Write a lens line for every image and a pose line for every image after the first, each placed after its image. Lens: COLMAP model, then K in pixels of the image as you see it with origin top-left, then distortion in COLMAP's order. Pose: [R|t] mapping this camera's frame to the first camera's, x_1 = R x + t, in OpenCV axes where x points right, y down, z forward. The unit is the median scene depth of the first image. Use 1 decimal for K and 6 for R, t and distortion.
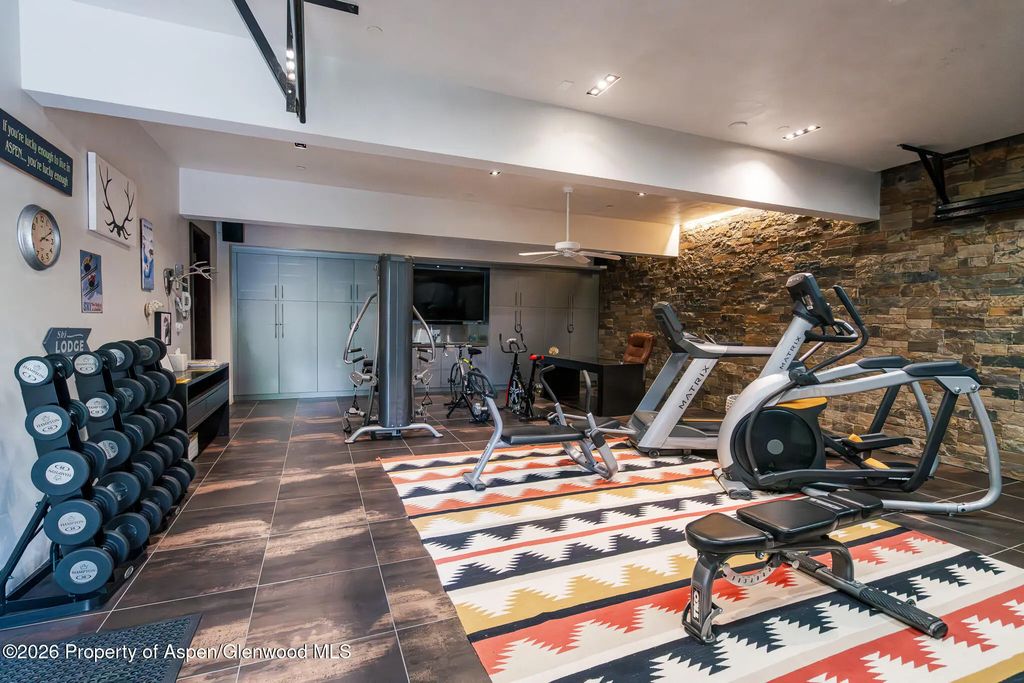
lens RADIAL K [[445.9, 0, 512.0], [0, 445.9, 341.5], [0, 0, 1]] dist [0.000557, 0.000026]
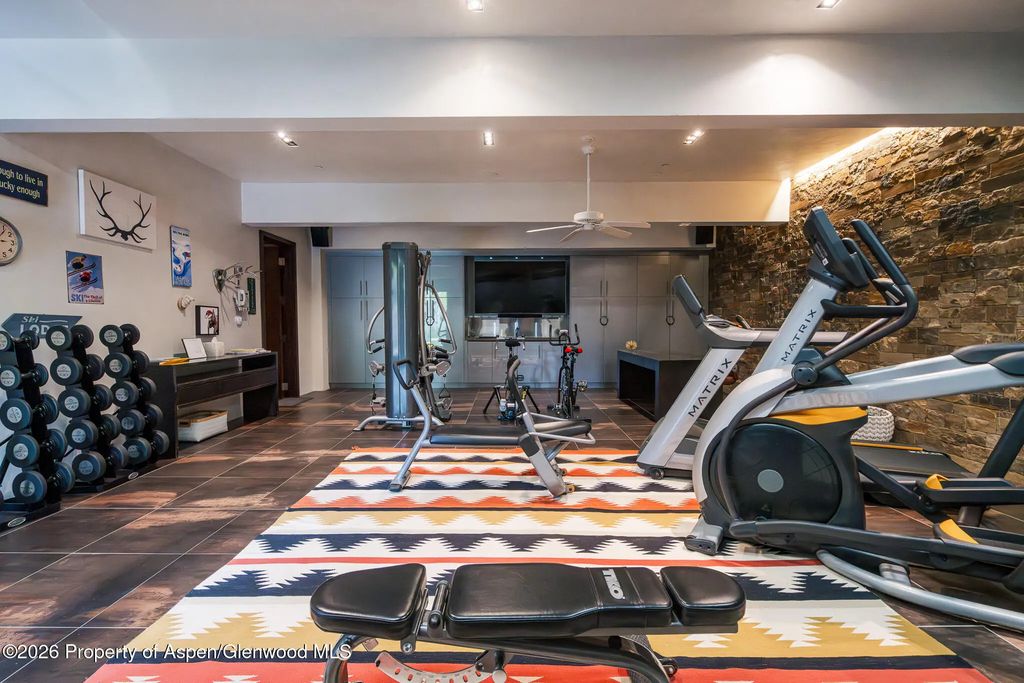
lens RADIAL K [[445.9, 0, 512.0], [0, 445.9, 341.5], [0, 0, 1]] dist [0.000557, 0.000026]
pose [[0.928502, -0.000419, -0.371327, 0.425097], [0.000560, 1.000000, 0.000271, 0.029023], [0.371327, -0.000460, 0.928502, 0.226454]]
